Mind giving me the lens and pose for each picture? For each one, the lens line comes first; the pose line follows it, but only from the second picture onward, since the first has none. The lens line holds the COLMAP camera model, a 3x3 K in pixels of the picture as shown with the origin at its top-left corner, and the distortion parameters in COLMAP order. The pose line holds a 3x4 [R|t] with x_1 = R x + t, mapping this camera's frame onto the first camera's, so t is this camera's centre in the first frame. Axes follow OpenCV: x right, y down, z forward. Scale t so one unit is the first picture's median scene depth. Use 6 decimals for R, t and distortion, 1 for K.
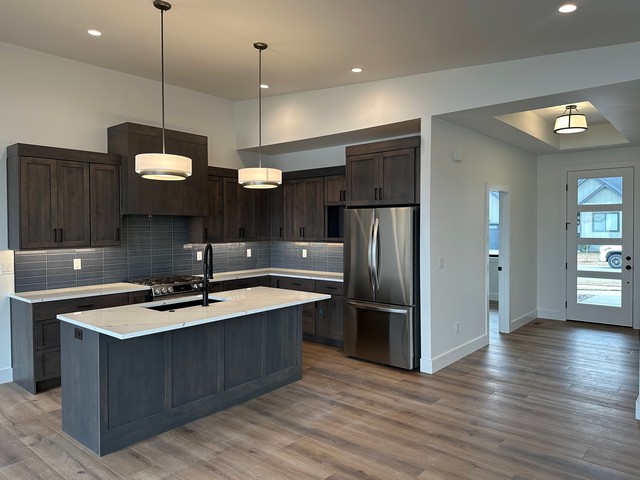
lens RADIAL K [[453.5, 0, 329.5], [0, 453.5, 240.2], [0, 0, 1]] dist [0.019142, -0.032207]
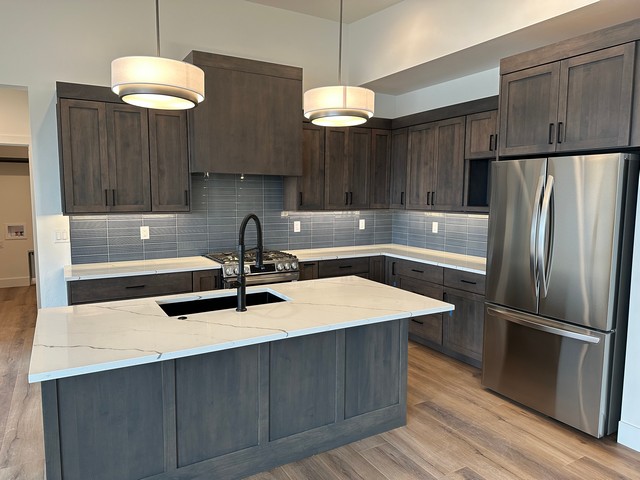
lens RADIAL K [[453.5, 0, 316.9], [0, 453.5, 243.0], [0, 0, 1]] dist [0.019142, -0.032207]
pose [[0.932599, 0.047124, -0.357824, 0.038777], [-0.019025, 0.996480, 0.081648, -0.003345], [0.360412, -0.069337, 0.930213, 0.349770]]
